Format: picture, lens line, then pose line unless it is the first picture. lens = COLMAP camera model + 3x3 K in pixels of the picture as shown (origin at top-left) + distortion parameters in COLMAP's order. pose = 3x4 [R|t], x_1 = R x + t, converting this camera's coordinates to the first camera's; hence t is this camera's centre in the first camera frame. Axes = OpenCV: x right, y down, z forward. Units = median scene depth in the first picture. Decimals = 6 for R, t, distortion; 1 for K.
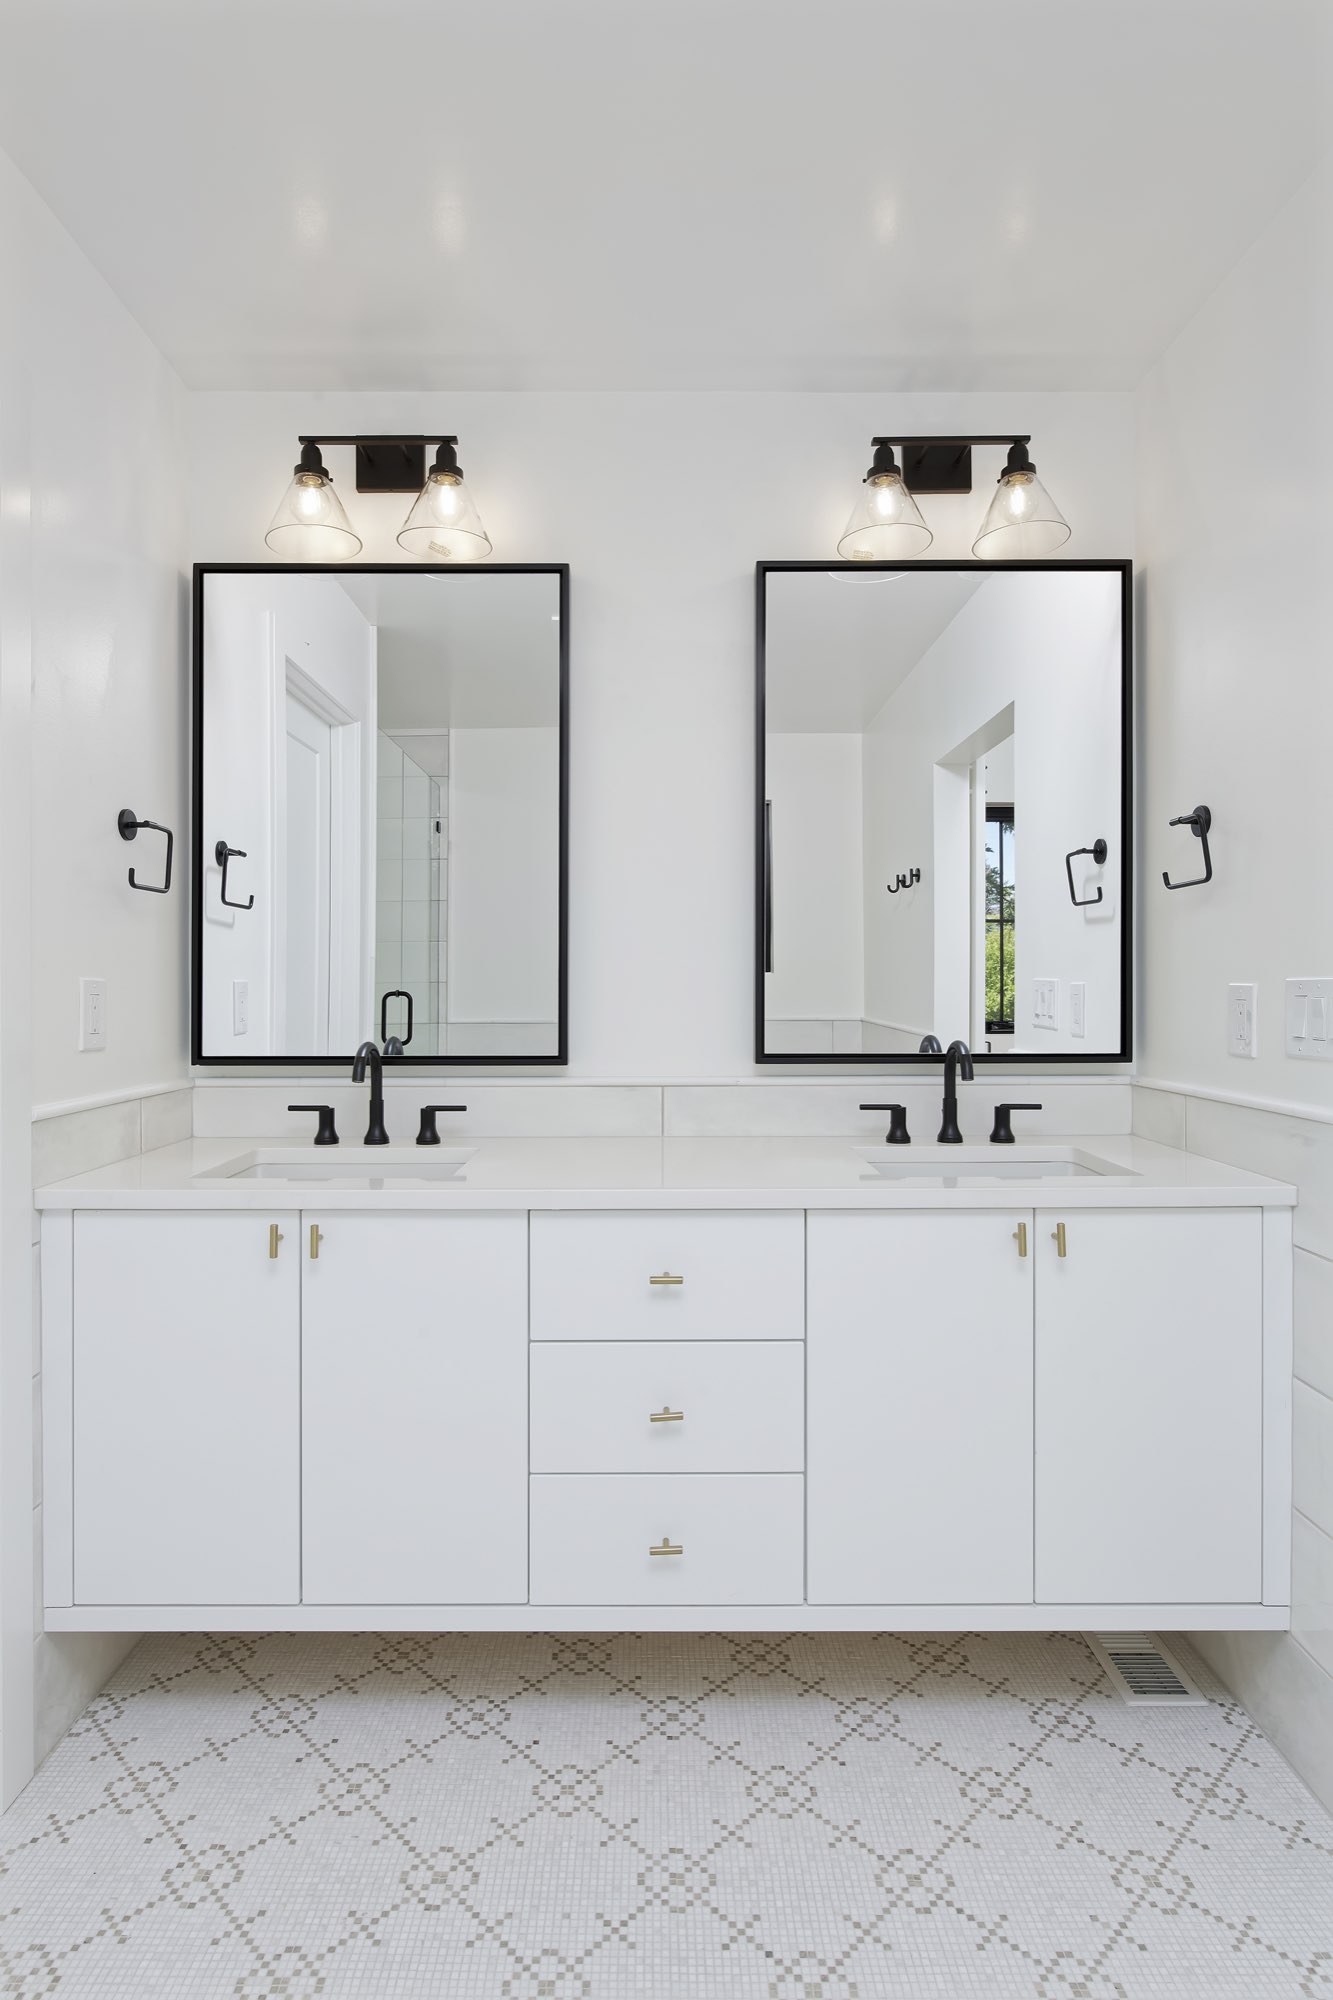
lens RADIAL K [[1104.6, 0, 666.5], [0, 1104.6, 1000.0], [0, 0, 1]] dist [0.000661, -0.000560]
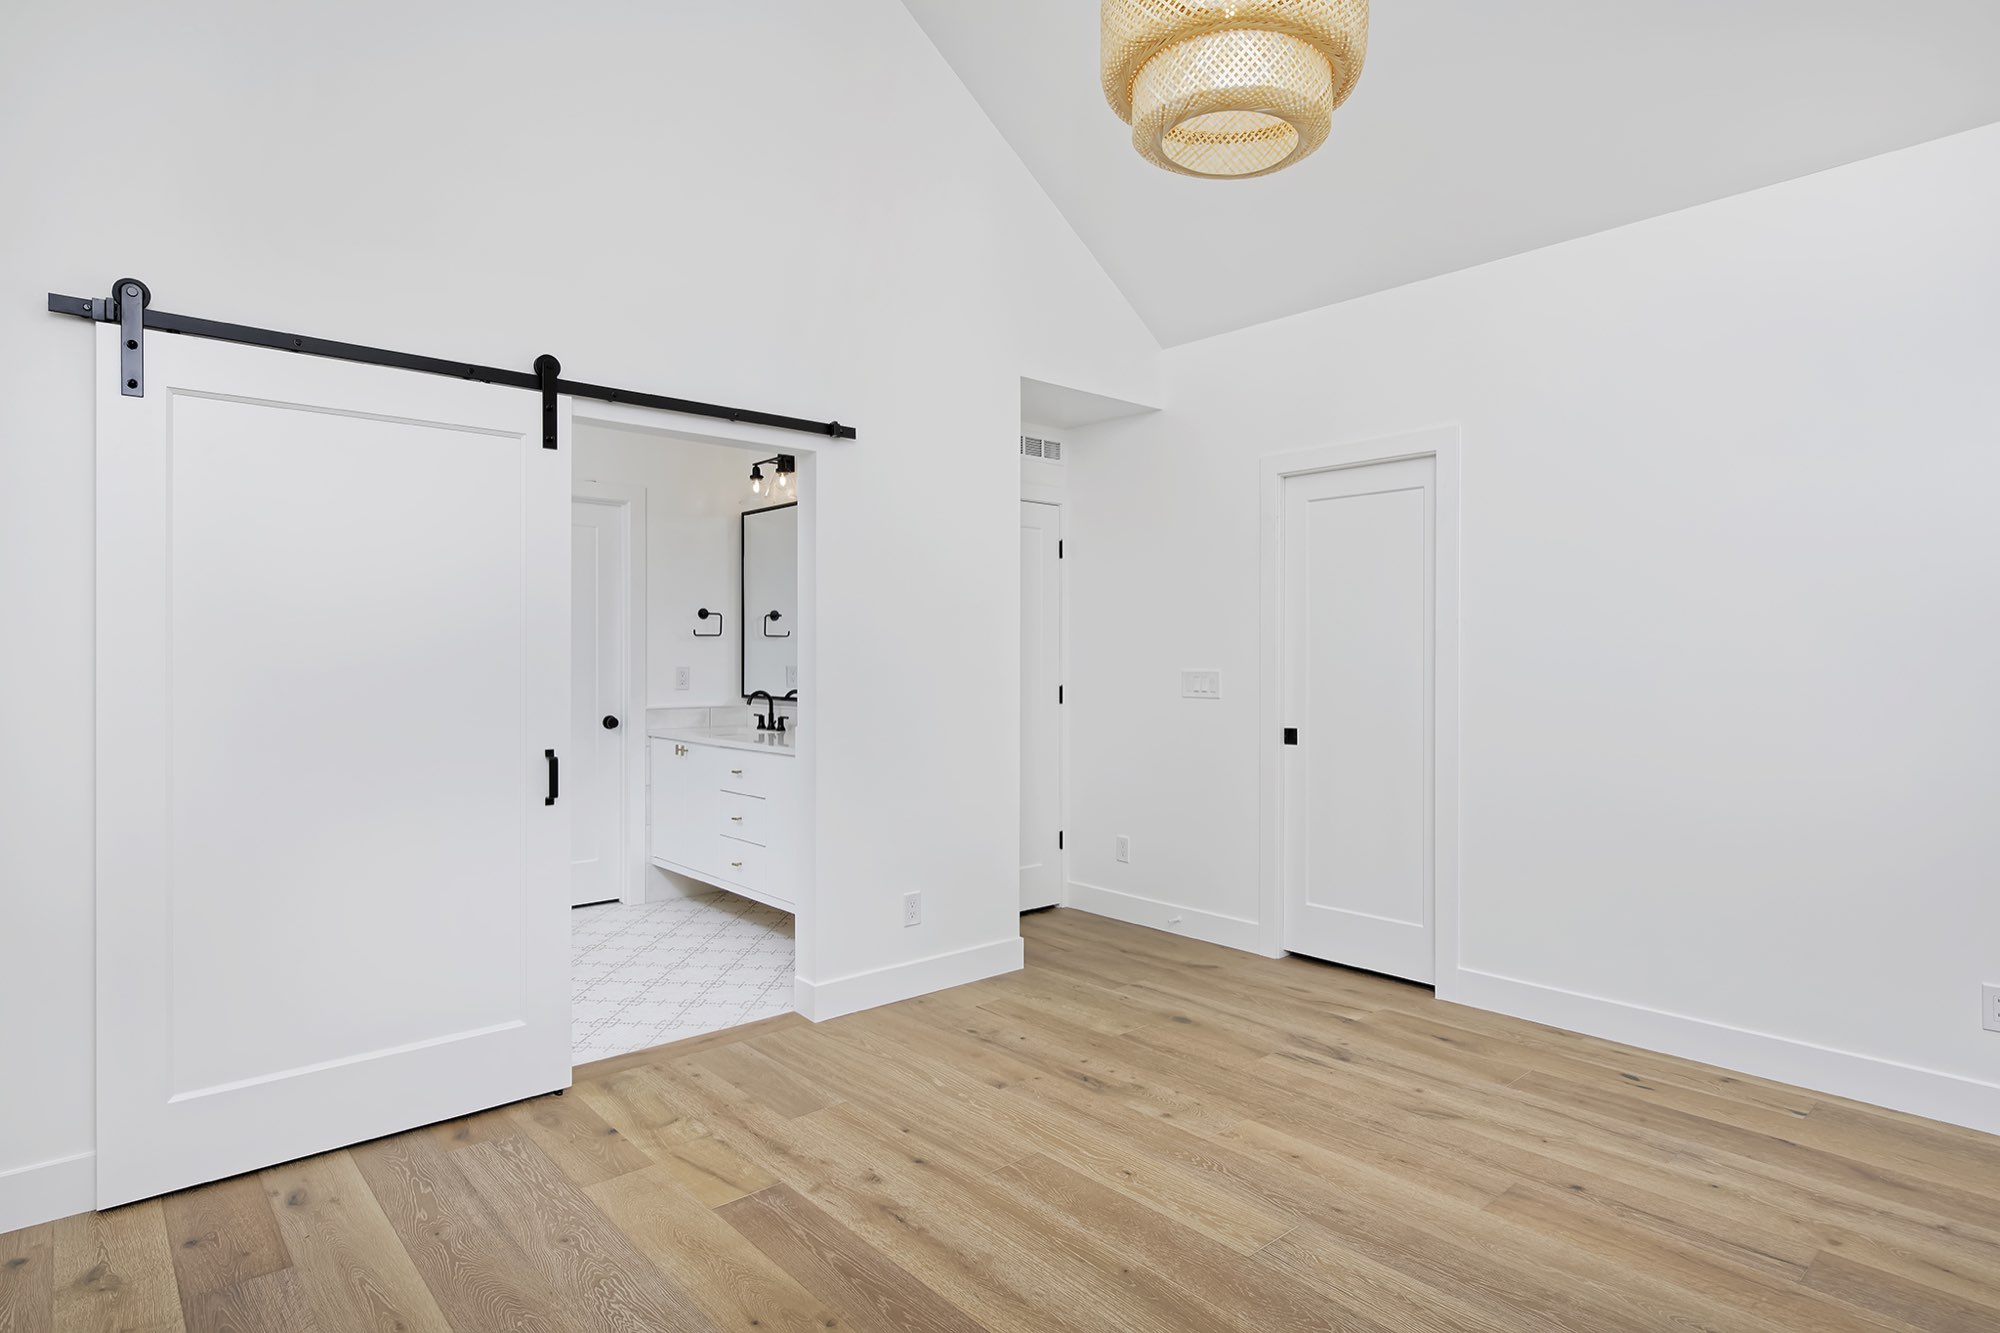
lens RADIAL K [[1066.5, 0, 1002.8], [0, 1066.5, 656.3], [0, 0, 1]] dist [0.000125, -0.000880]
pose [[0.661542, 0.003512, -0.749900, 1.977827], [-0.010414, 0.999936, -0.004505, -0.036945], [0.749836, 0.010790, 0.661536, -0.252921]]
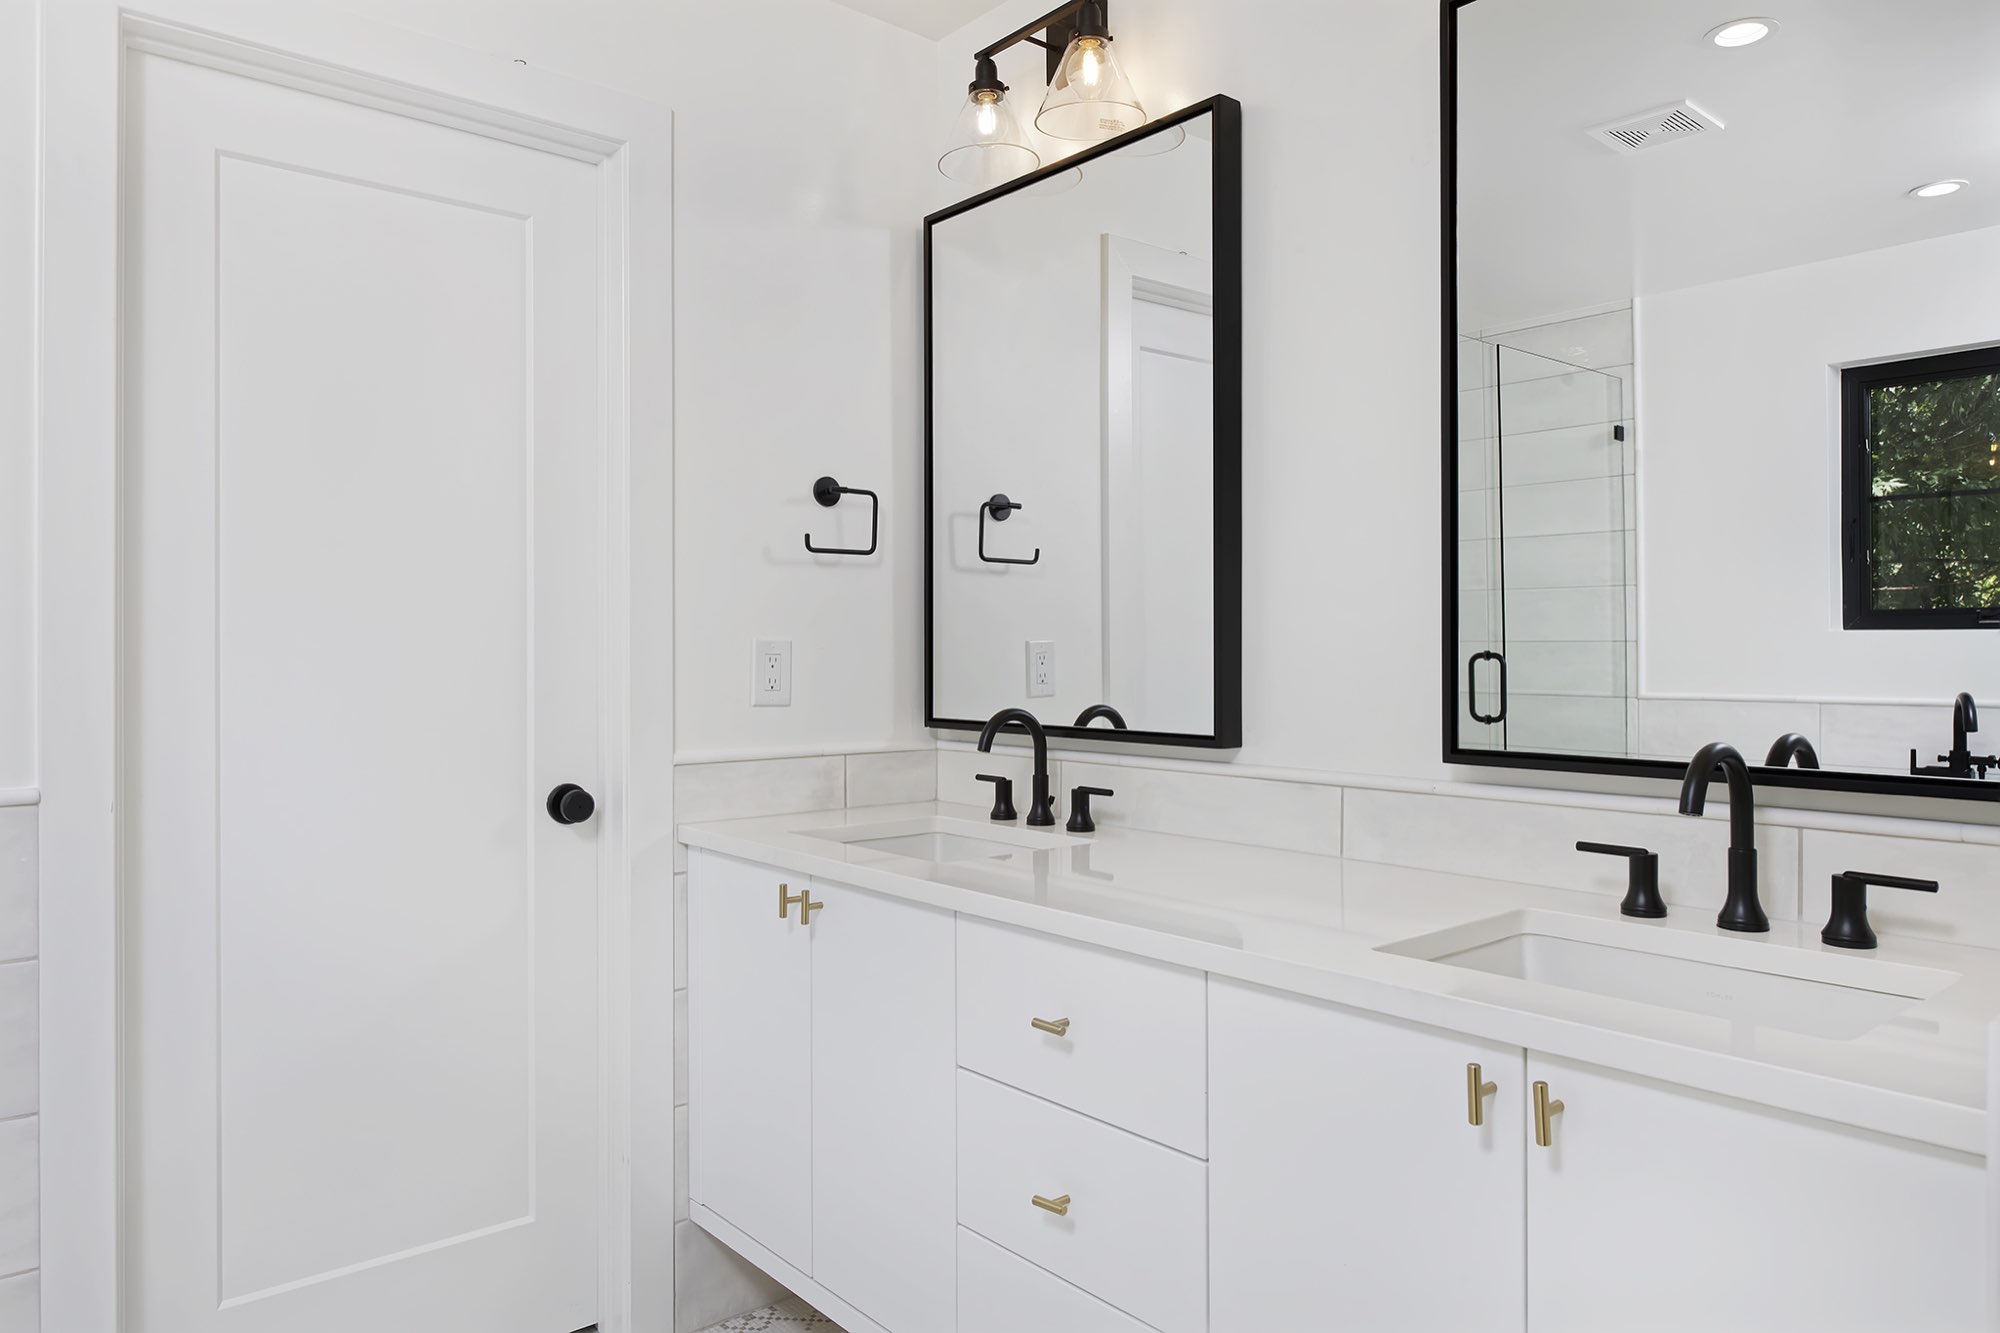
lens RADIAL K [[1302.3, 0, 1000.0], [0, 1302.3, 666.5], [0, 0, 1]] dist [-0.003849, -0.001025]
pose [[0.647630, 0.009449, -0.761897, 0.507571], [-0.007594, 0.999953, 0.005946, -0.002030], [0.761917, 0.001935, 0.647671, 0.300966]]
